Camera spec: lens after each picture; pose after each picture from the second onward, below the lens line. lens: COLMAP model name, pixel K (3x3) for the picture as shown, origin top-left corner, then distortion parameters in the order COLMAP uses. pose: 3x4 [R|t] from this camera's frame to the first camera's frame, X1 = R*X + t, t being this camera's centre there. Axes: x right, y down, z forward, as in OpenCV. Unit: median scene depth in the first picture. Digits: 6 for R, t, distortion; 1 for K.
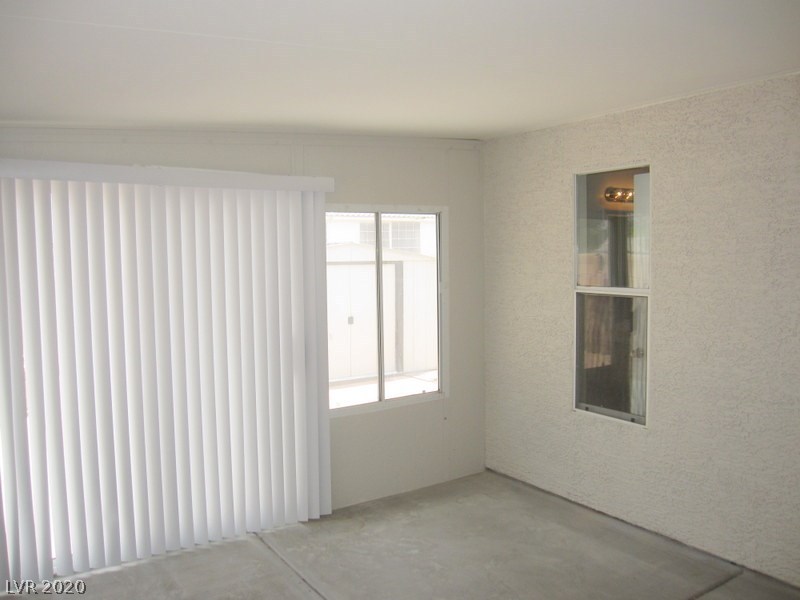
lens RADIAL K [[662.3, 0, 400.0], [0, 662.3, 300.0], [0, 0, 1]] dist [-0.058378, -0.000835]
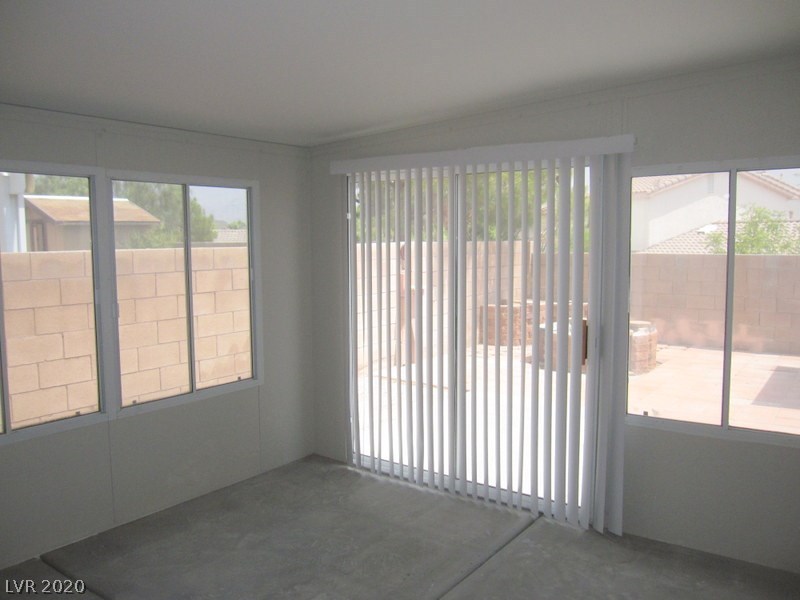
lens RADIAL K [[668.2, 0, 400.2], [0, 668.2, 286.5], [0, 0, 1]] dist [-0.039465, 0.000818]
pose [[0.362747, 0.080742, -0.928383, 0.628556], [-0.064470, 0.996027, 0.061435, -0.031176], [0.929655, 0.037568, 0.366511, 0.469514]]
